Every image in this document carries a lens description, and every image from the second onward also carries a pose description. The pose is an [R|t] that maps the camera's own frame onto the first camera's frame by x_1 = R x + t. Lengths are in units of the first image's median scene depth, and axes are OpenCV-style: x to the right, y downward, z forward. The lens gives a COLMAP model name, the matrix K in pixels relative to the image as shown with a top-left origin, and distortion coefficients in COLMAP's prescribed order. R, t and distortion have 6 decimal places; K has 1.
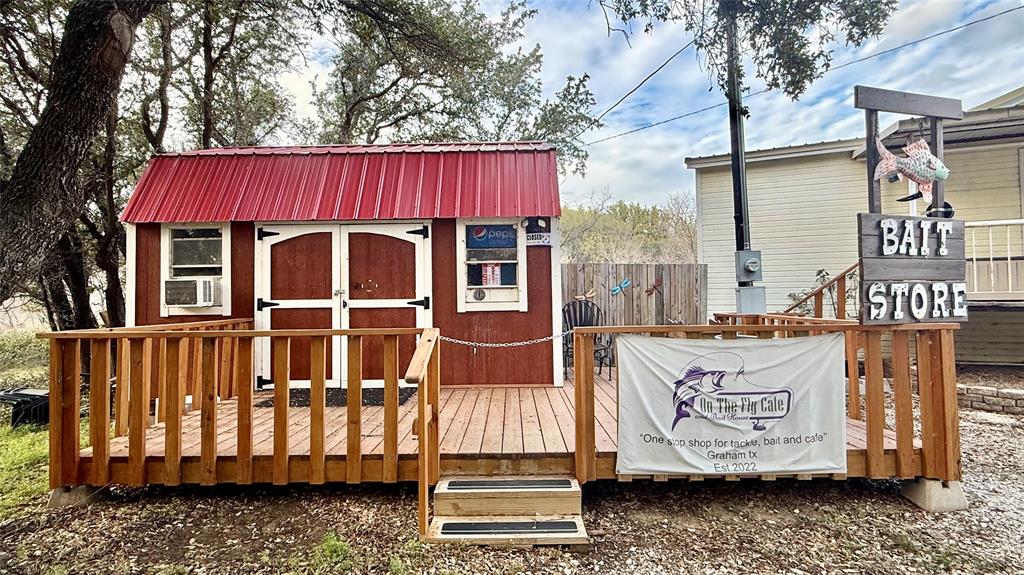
lens RADIAL K [[486.9, 0, 513.3], [0, 486.9, 293.6], [0, 0, 1]] dist [-0.021612, 0.004244]
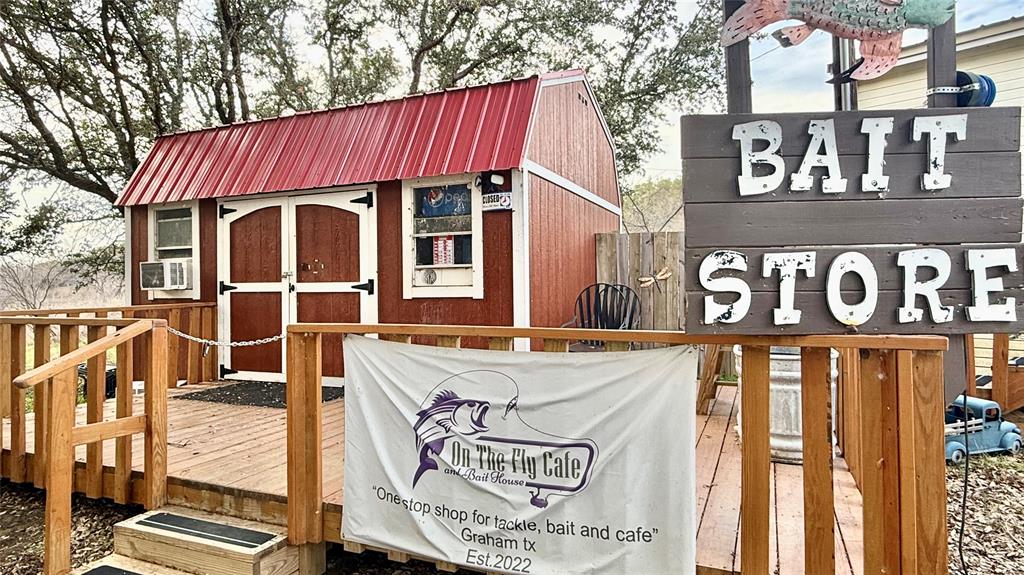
lens RADIAL K [[576.6, 0, 513.1], [0, 576.6, 290.5], [0, 0, 1]] dist [-0.014423, 0.001021]
pose [[0.930642, 0.005331, -0.365892, 0.715069], [0.004981, 0.999617, 0.027235, 0.000380], [0.365897, -0.027169, 0.930259, 0.335054]]
